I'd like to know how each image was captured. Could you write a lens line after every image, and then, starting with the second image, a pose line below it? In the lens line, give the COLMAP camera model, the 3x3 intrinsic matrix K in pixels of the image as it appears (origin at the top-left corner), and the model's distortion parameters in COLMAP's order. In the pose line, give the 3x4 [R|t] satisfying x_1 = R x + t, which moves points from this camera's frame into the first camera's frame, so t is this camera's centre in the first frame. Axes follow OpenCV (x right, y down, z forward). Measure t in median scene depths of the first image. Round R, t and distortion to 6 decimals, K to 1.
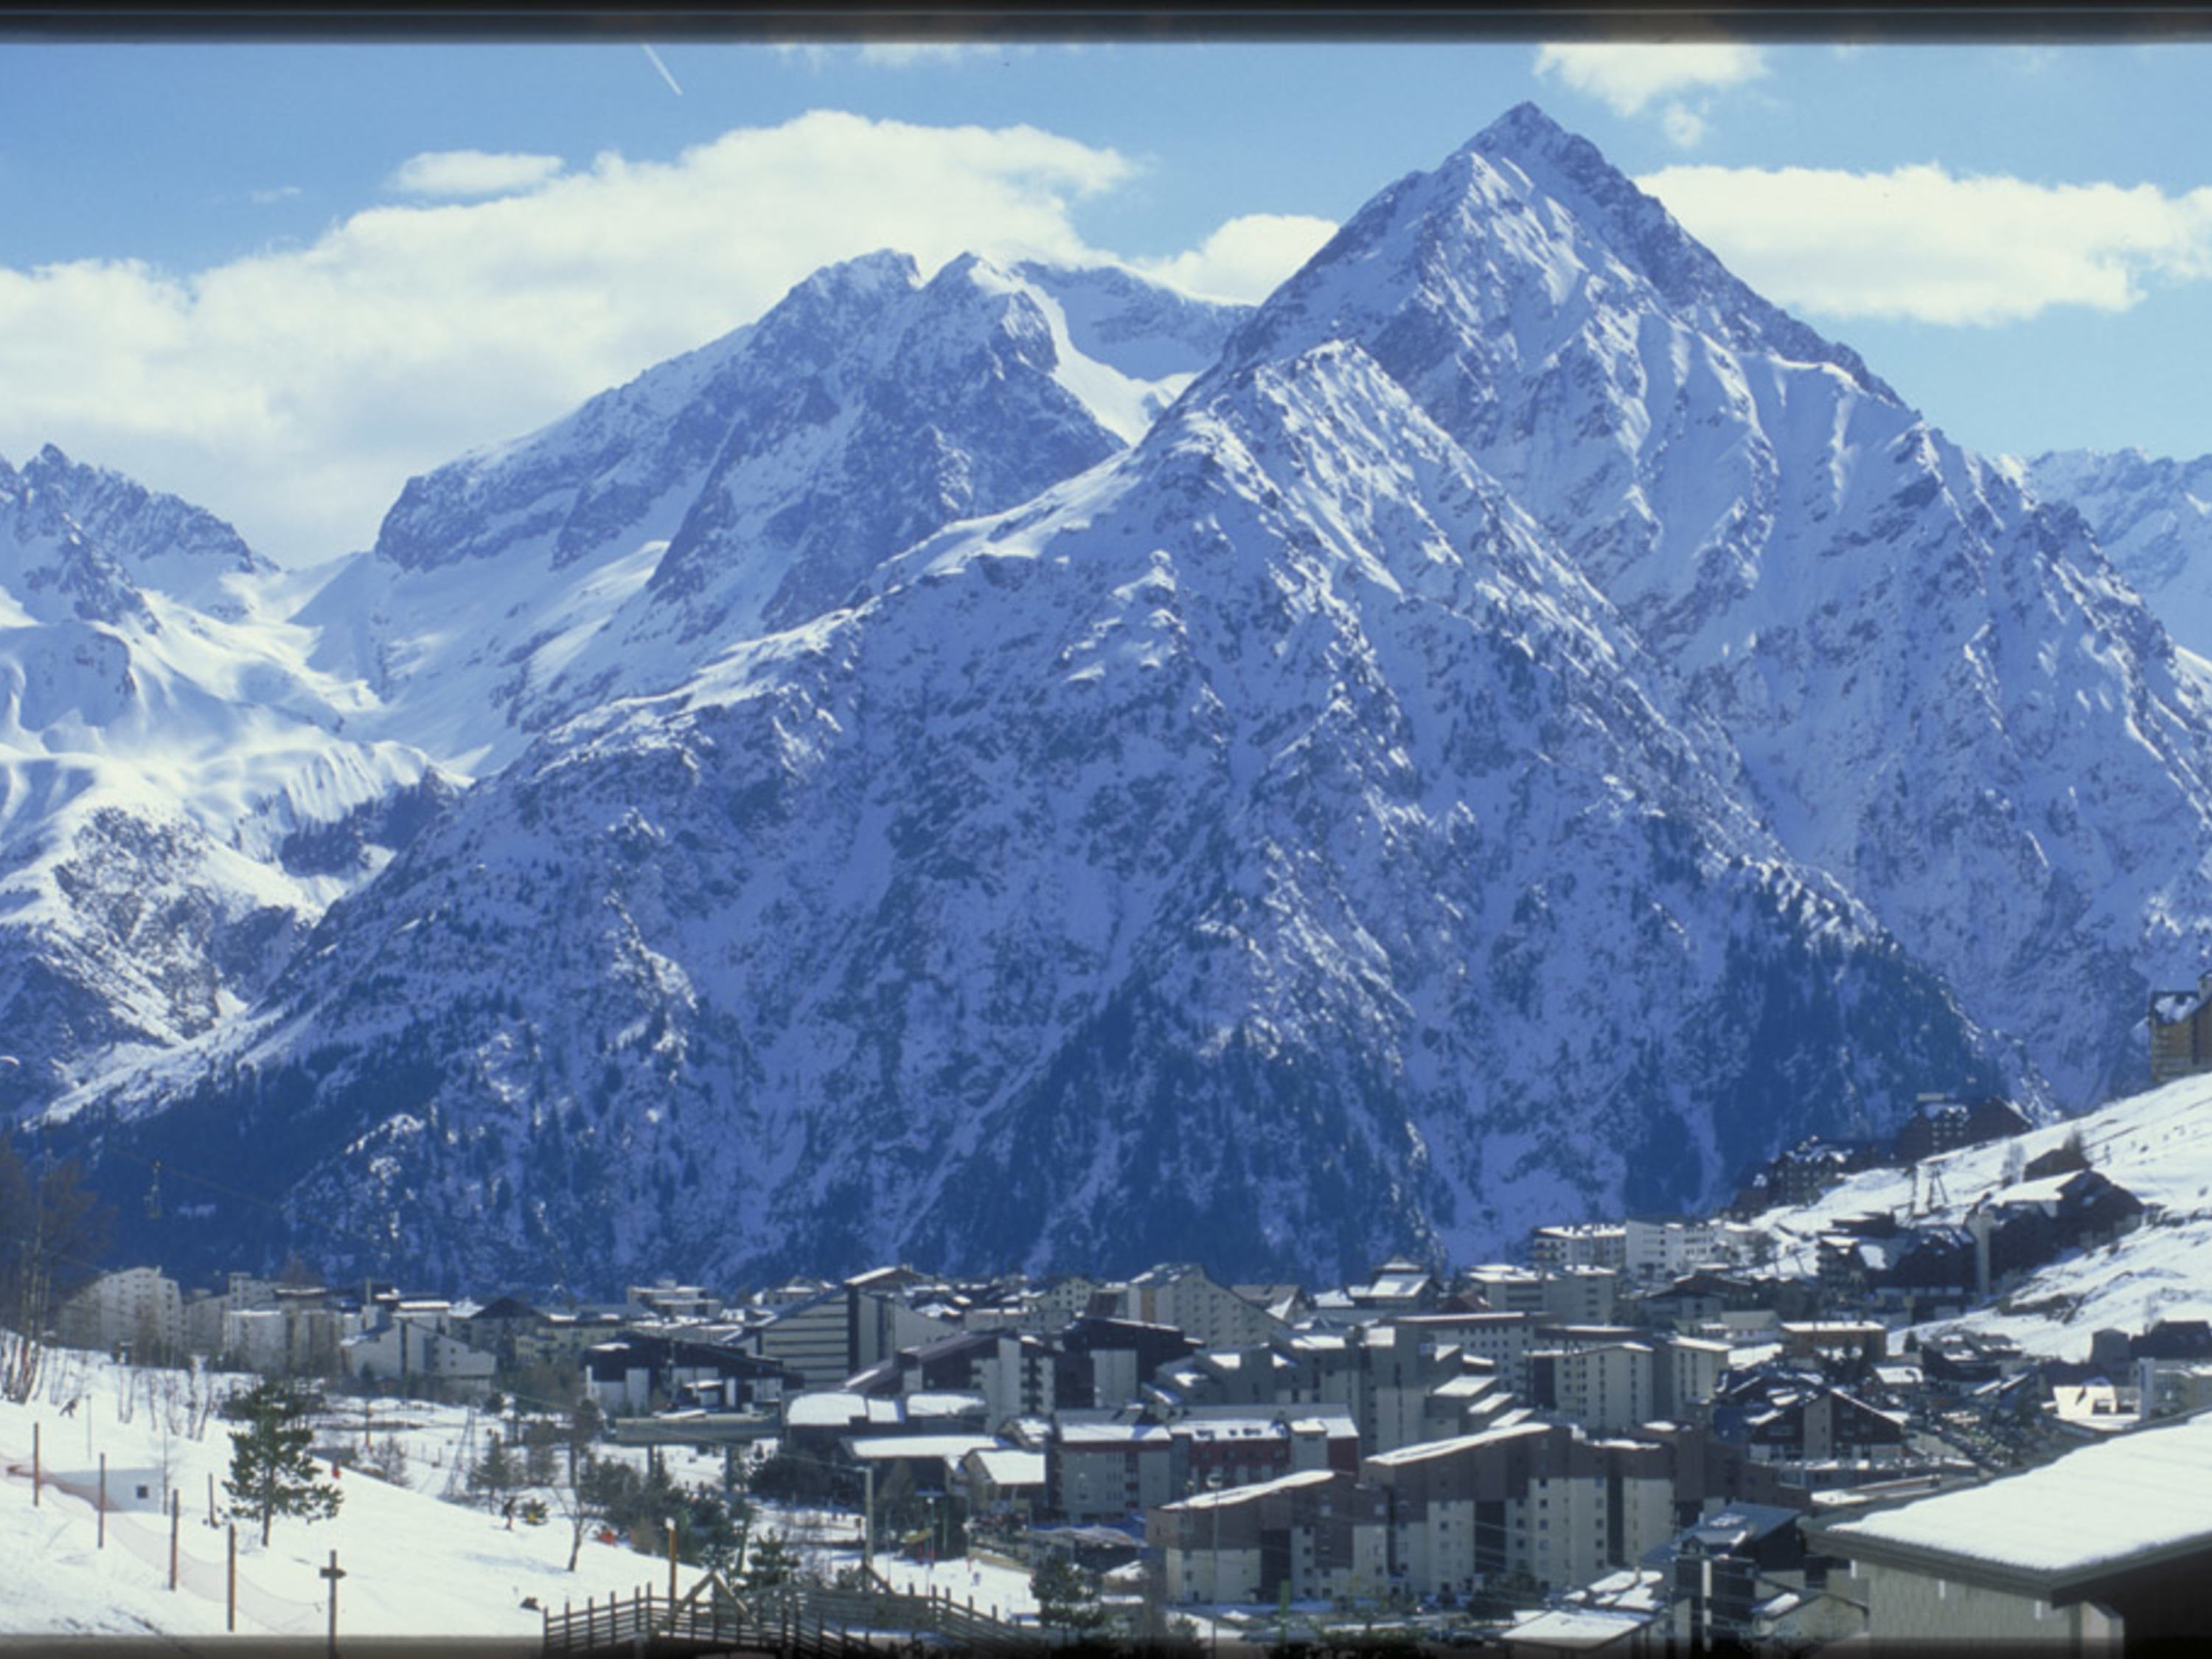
lens RADIAL K [[12878.4, 0, 1106.0], [0, 12878.4, 829.5], [0, 0, 1]] dist [-0.865295, -9.633881]
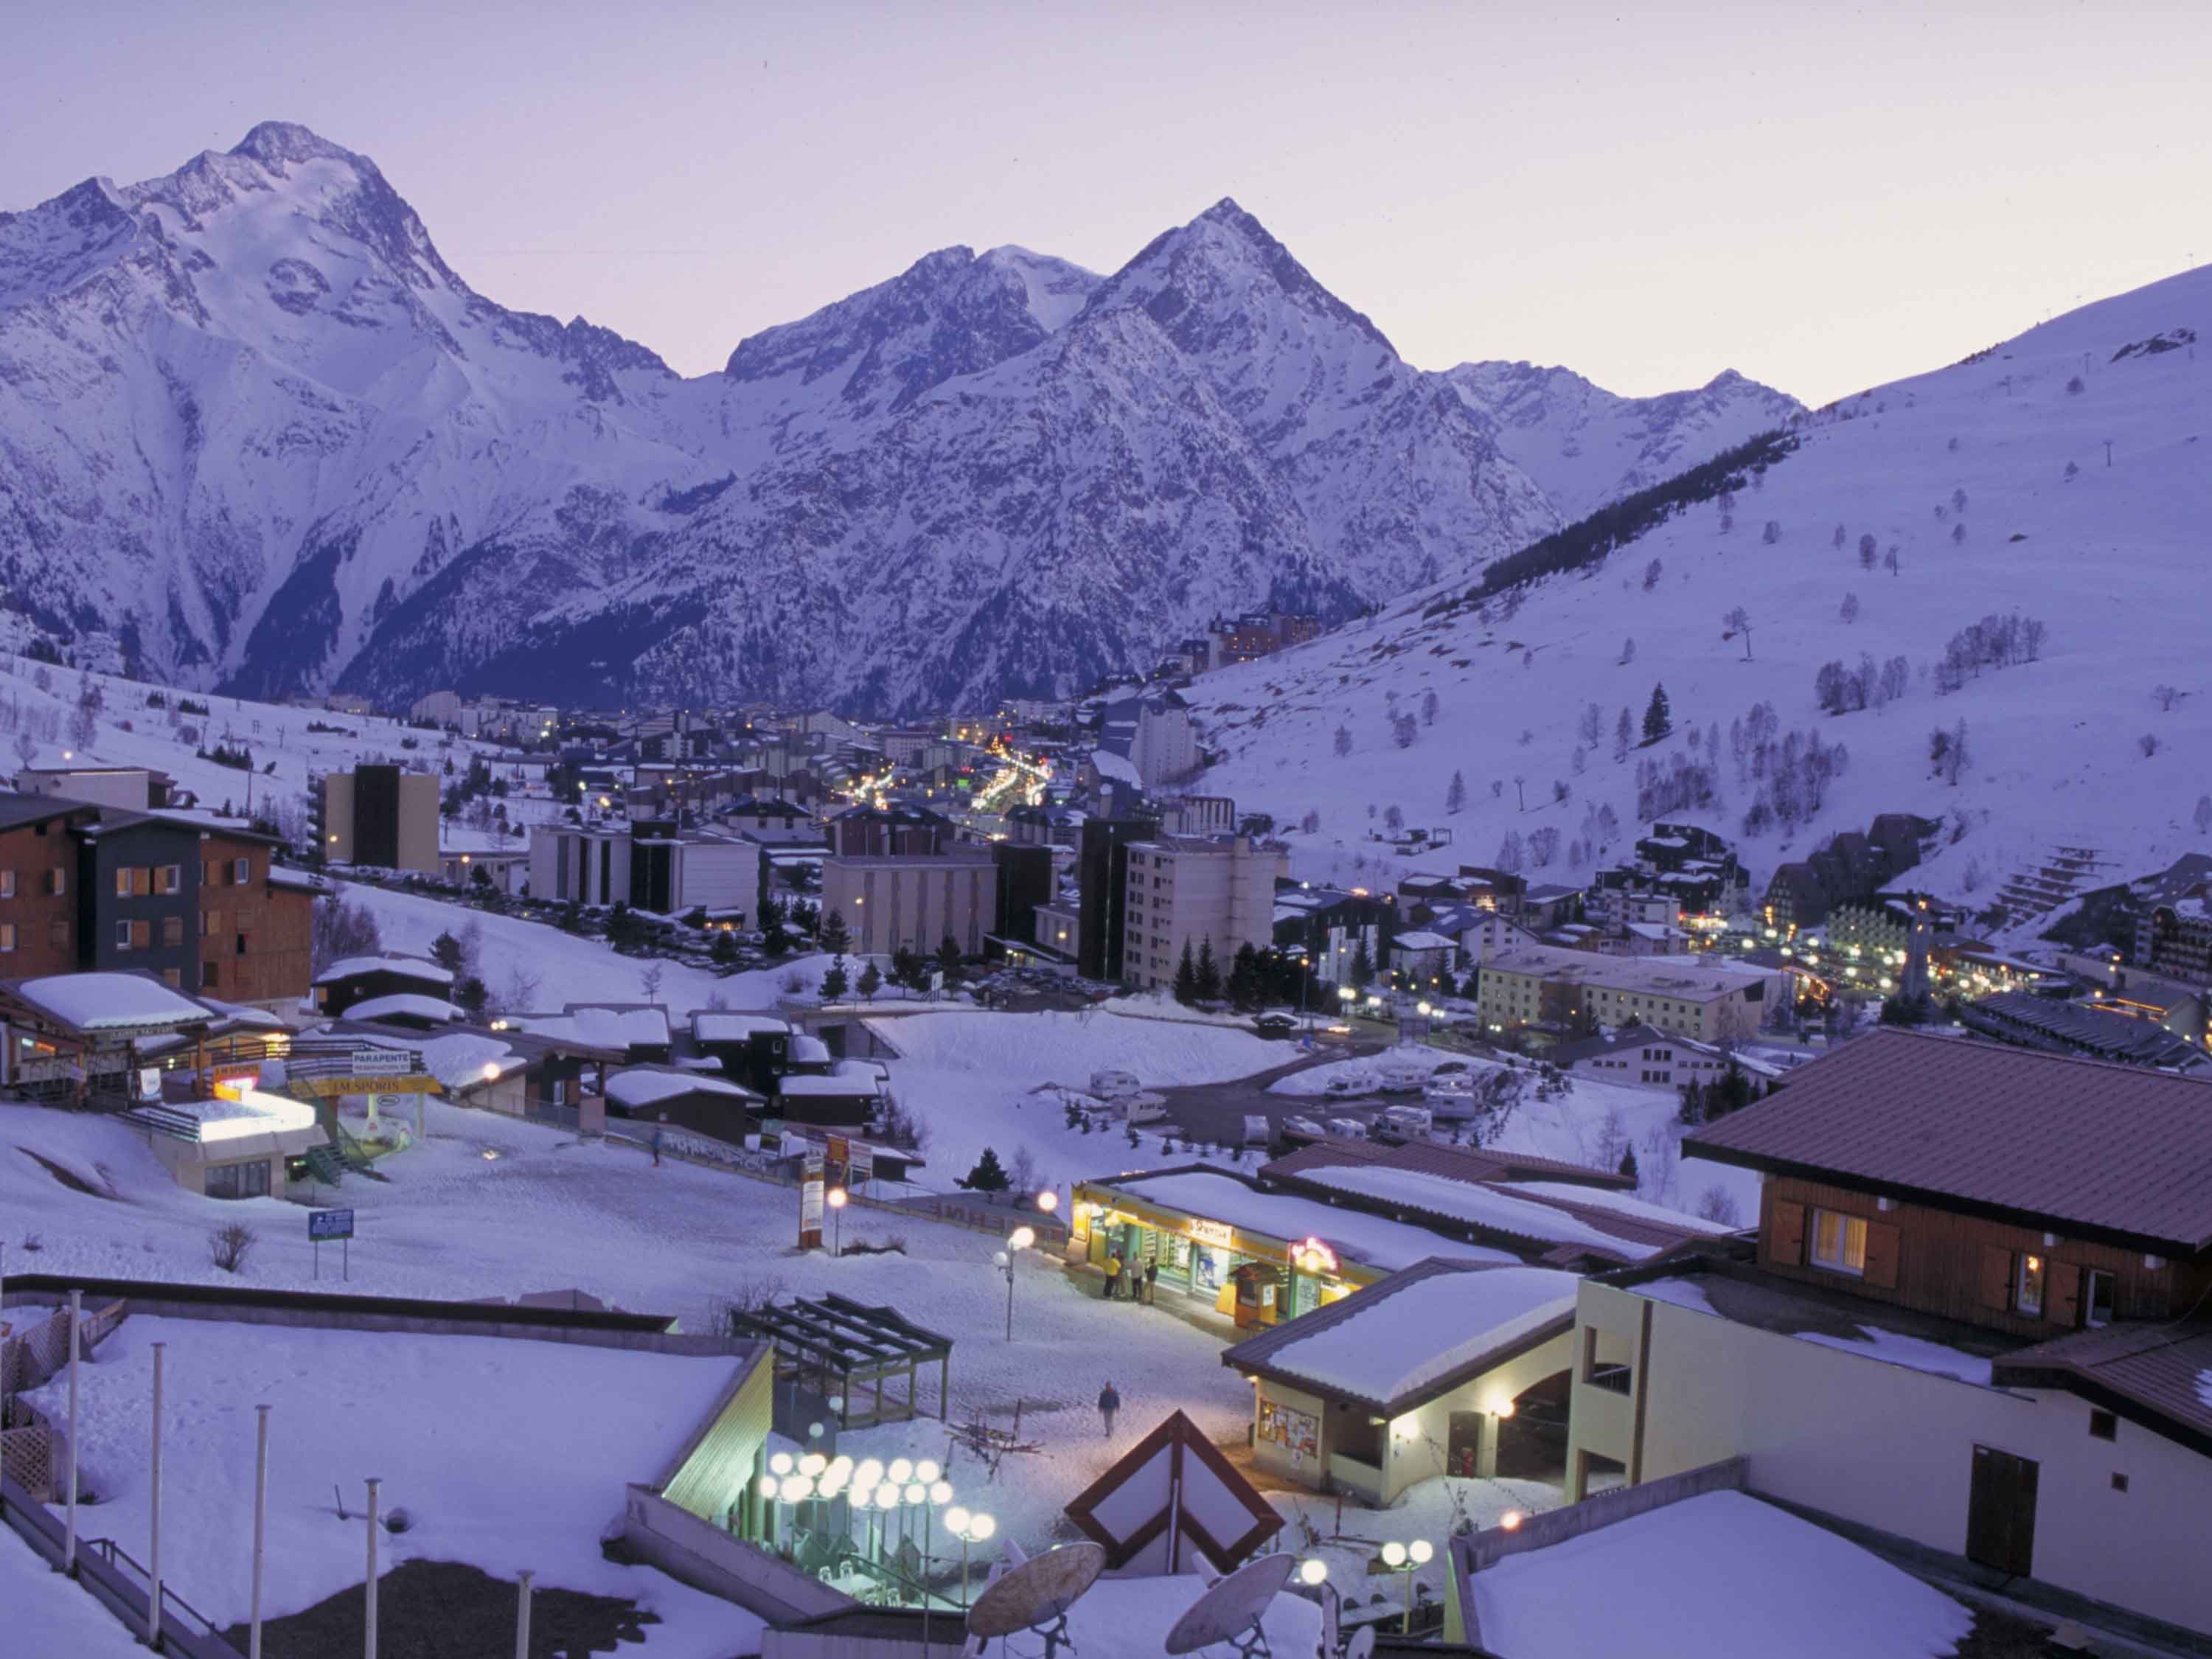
lens RADIAL K [[12878.4, 0, 1106.0], [0, 12878.4, 829.5], [0, 0, 1]] dist [-0.865295, -9.633881]
pose [[0.992362, 0.050316, -0.112634, 0.276849], [-0.046017, 0.998122, 0.040444, -0.037567], [0.114458, -0.034952, 0.992813, -1.261250]]
